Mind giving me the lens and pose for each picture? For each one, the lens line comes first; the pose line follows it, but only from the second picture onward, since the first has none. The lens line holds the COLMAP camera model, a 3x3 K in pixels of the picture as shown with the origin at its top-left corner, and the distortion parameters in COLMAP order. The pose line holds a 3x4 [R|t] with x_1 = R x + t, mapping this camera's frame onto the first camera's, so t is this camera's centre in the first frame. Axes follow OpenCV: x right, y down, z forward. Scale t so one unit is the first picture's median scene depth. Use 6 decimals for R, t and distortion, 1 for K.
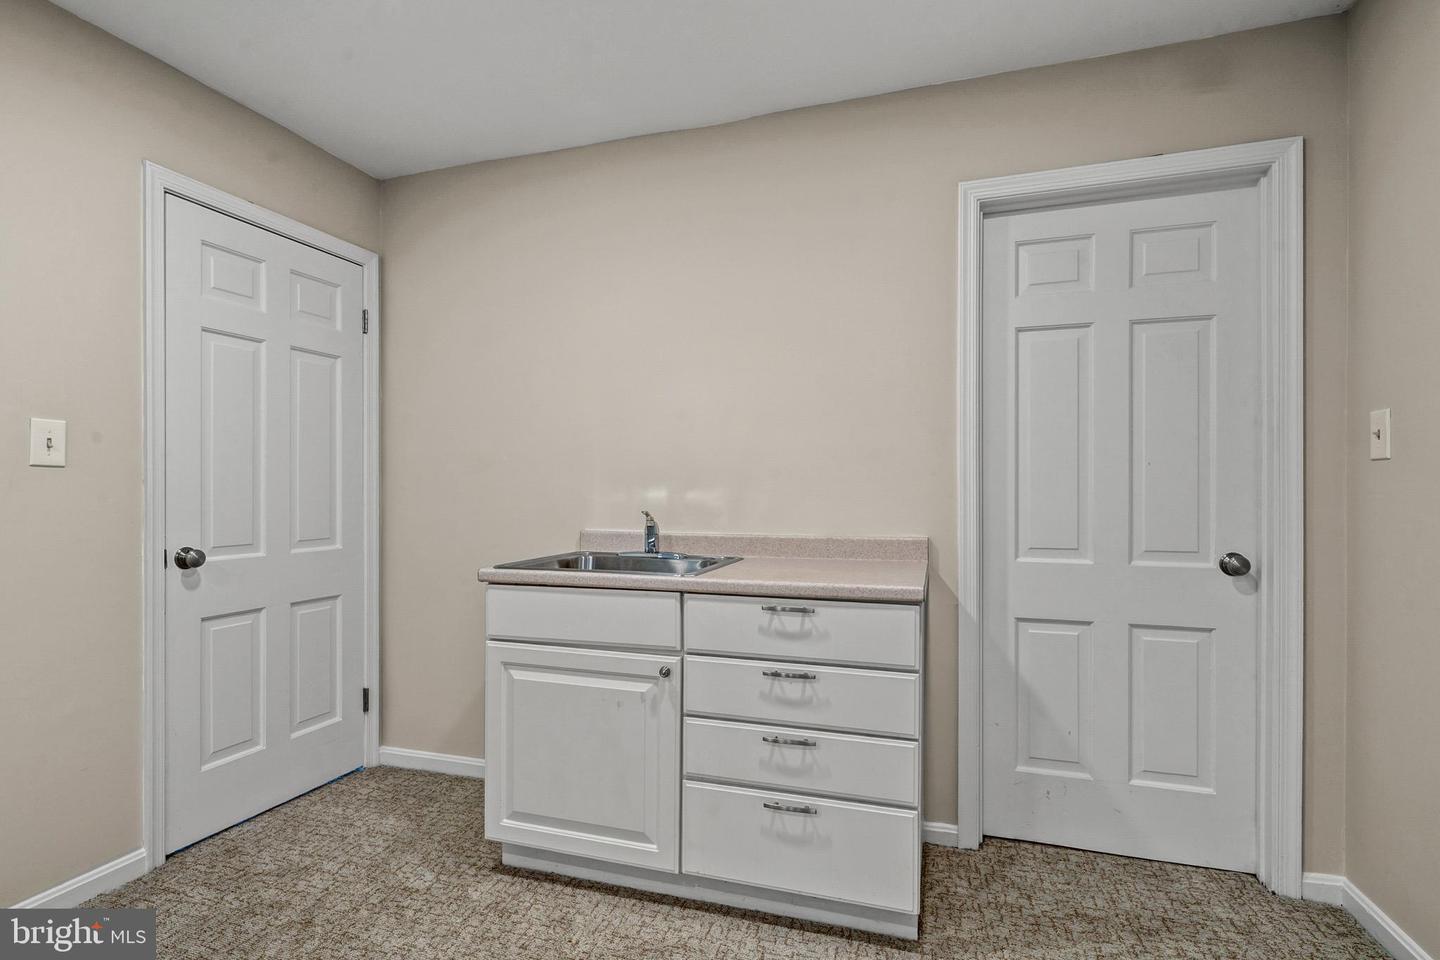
lens RADIAL K [[745.5, 0, 718.2], [0, 745.5, 481.9], [0, 0, 1]] dist [0.005120, 0.000386]
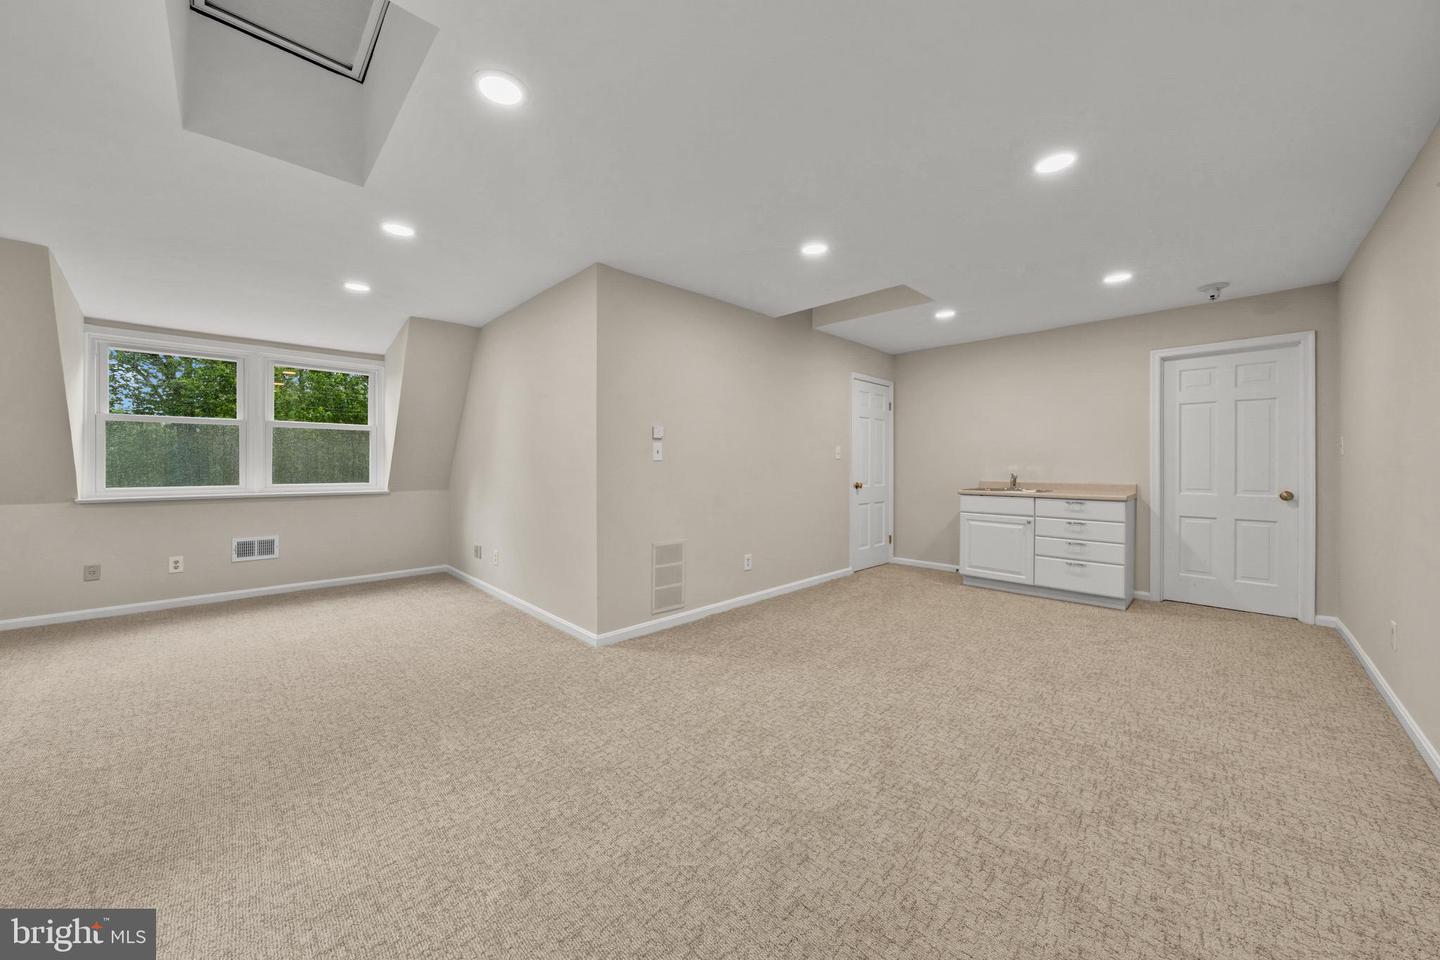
lens RADIAL K [[497.5, 0, 723.3], [0, 497.5, 464.5], [0, 0, 1]] dist [-0.000510, -0.000103]
pose [[0.885916, 0.001153, -0.463844, -0.219466], [0.003670, 0.999948, 0.009497, -0.018982], [0.463830, -0.010116, 0.885866, -1.371605]]
